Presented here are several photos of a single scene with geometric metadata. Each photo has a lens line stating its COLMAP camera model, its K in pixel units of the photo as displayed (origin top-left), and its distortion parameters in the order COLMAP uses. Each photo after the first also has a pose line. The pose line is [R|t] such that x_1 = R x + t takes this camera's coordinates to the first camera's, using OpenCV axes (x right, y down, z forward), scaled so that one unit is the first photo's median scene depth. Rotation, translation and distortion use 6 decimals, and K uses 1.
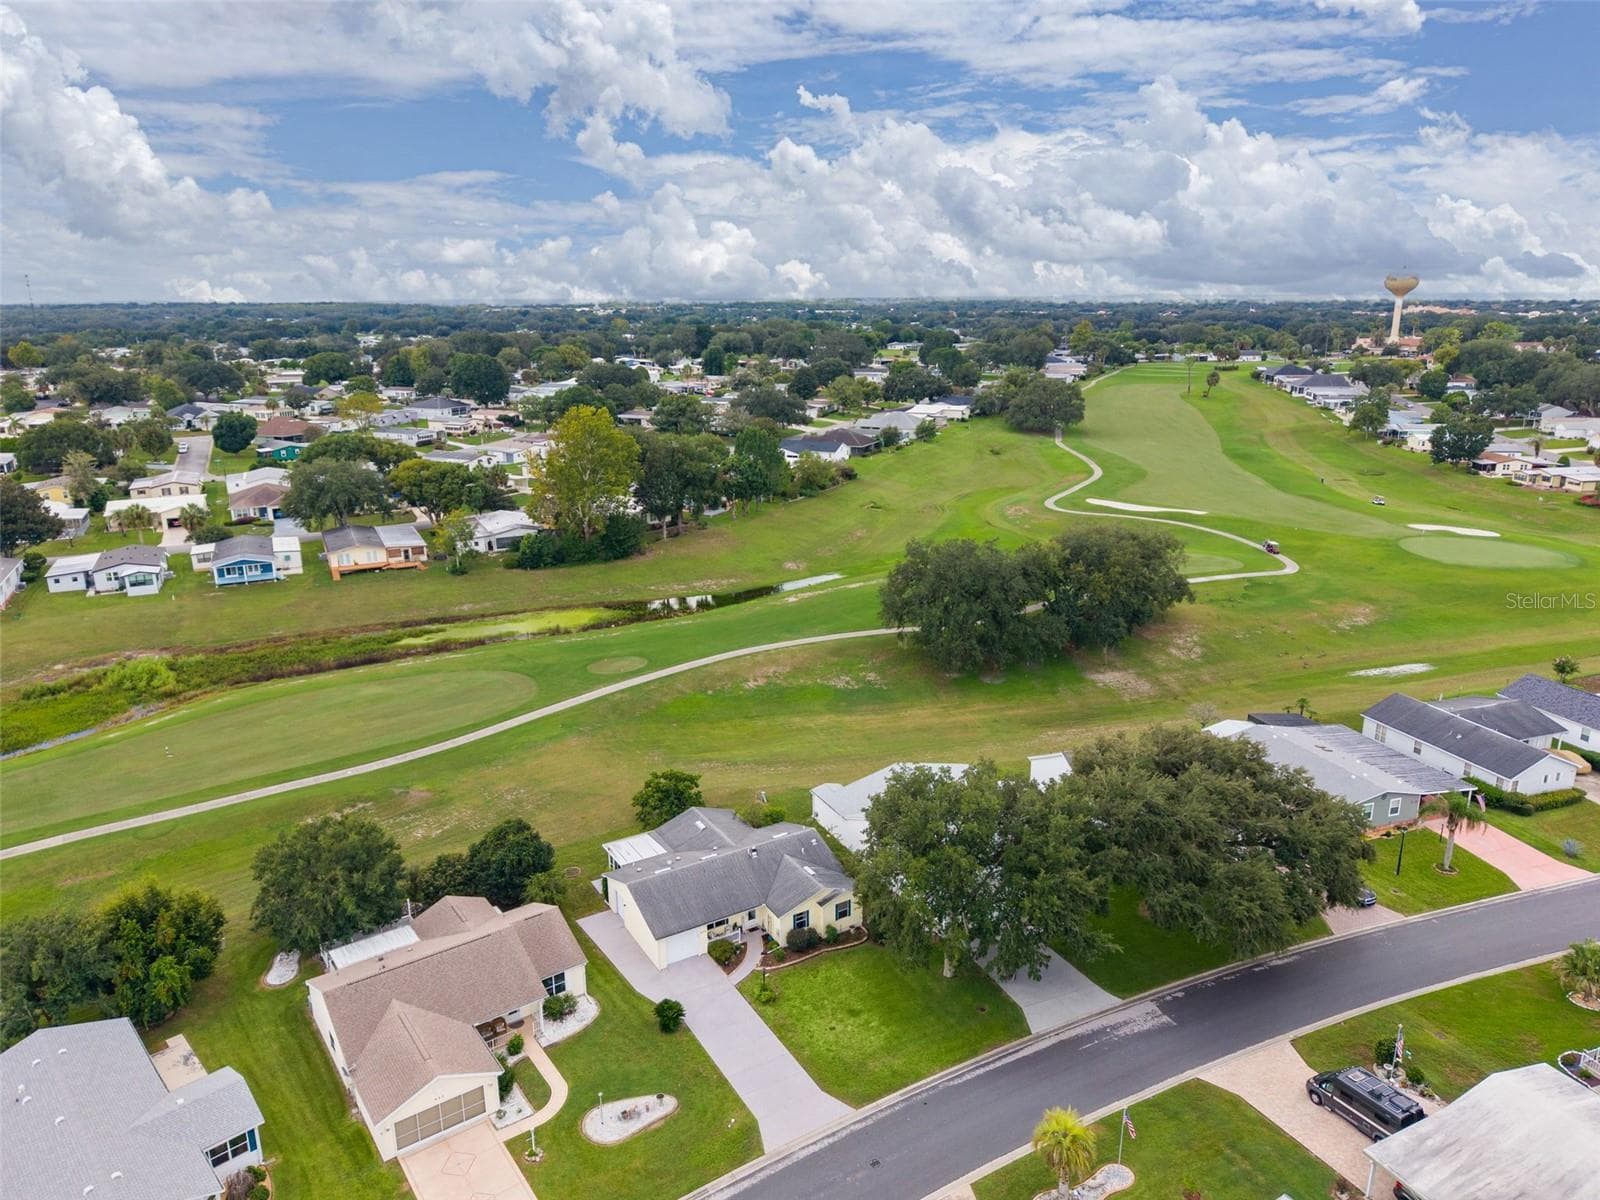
lens RADIAL K [[1074.7, 0, 797.3], [0, 1074.7, 606.9], [0, 0, 1]] dist [0.053687, -0.059967]
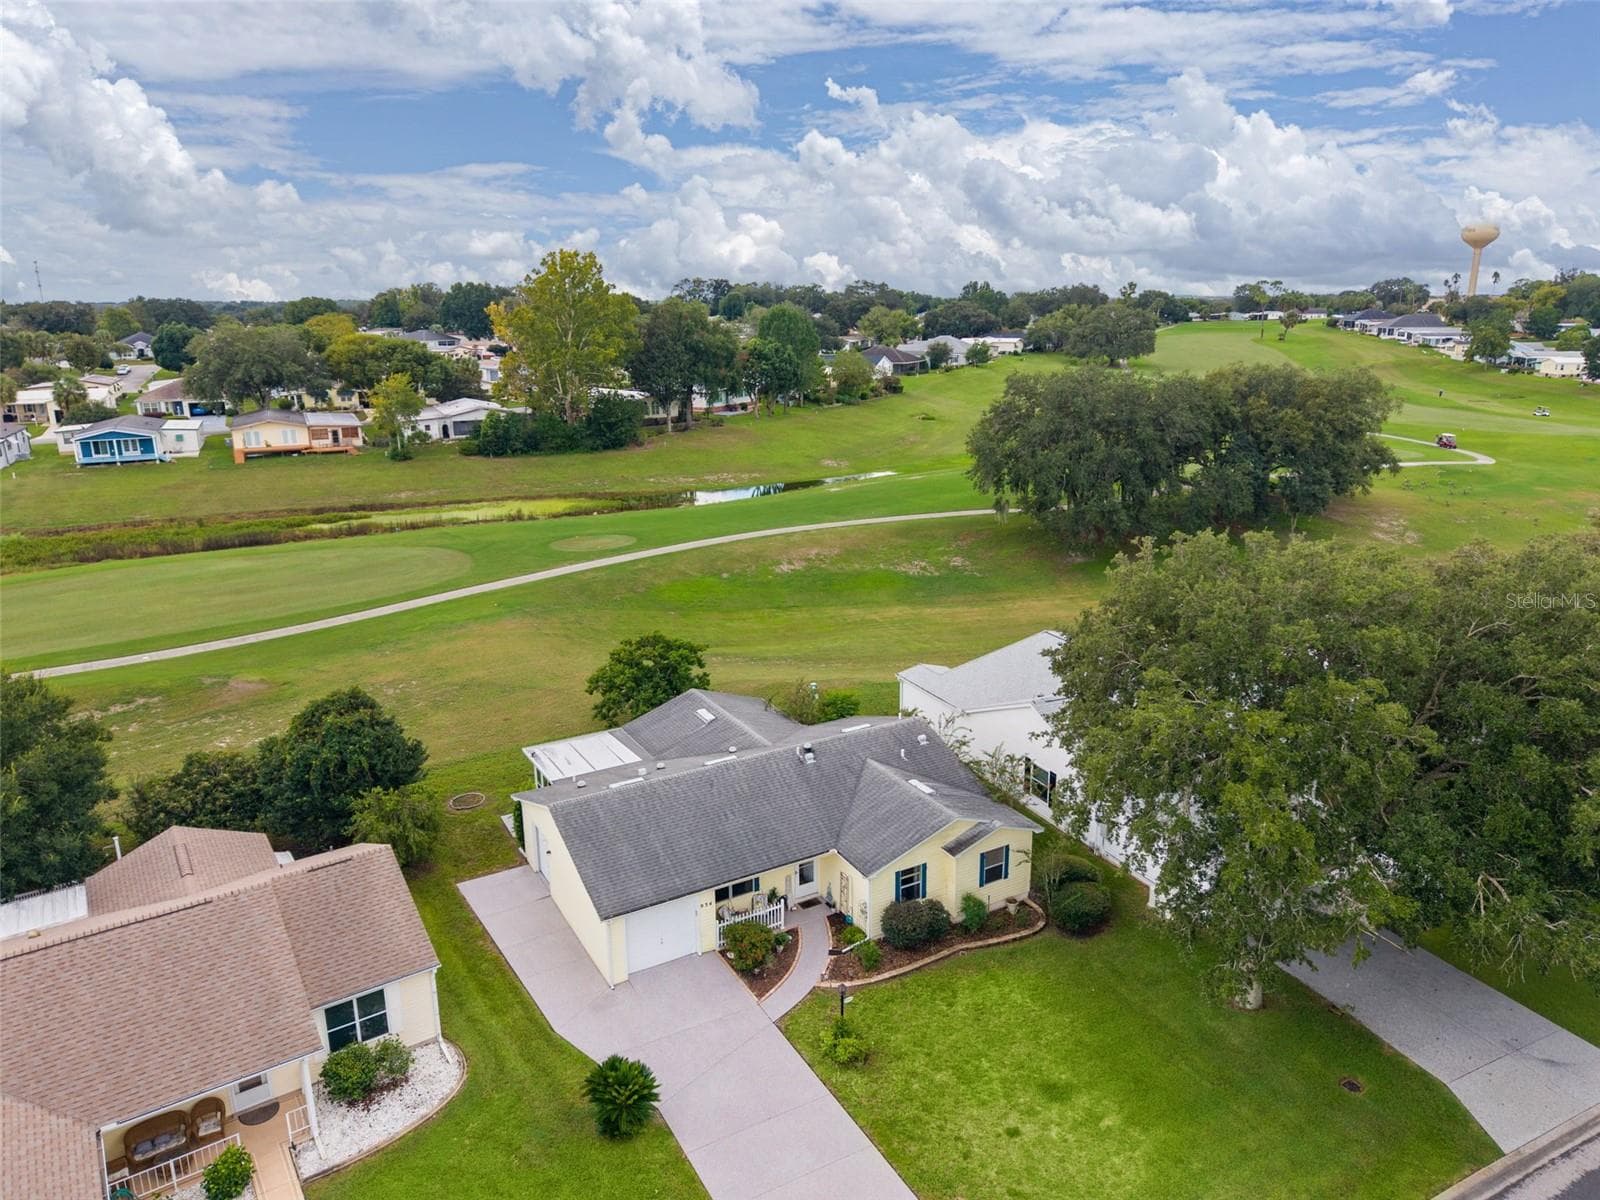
lens RADIAL K [[1074.7, 0, 797.3], [0, 1074.7, 606.9], [0, 0, 1]] dist [0.053687, -0.059967]
pose [[0.999860, 0.004261, -0.016195, -0.023836], [-0.004343, 0.999978, -0.004987, 0.101634], [0.016173, 0.005057, 0.999856, 0.310527]]
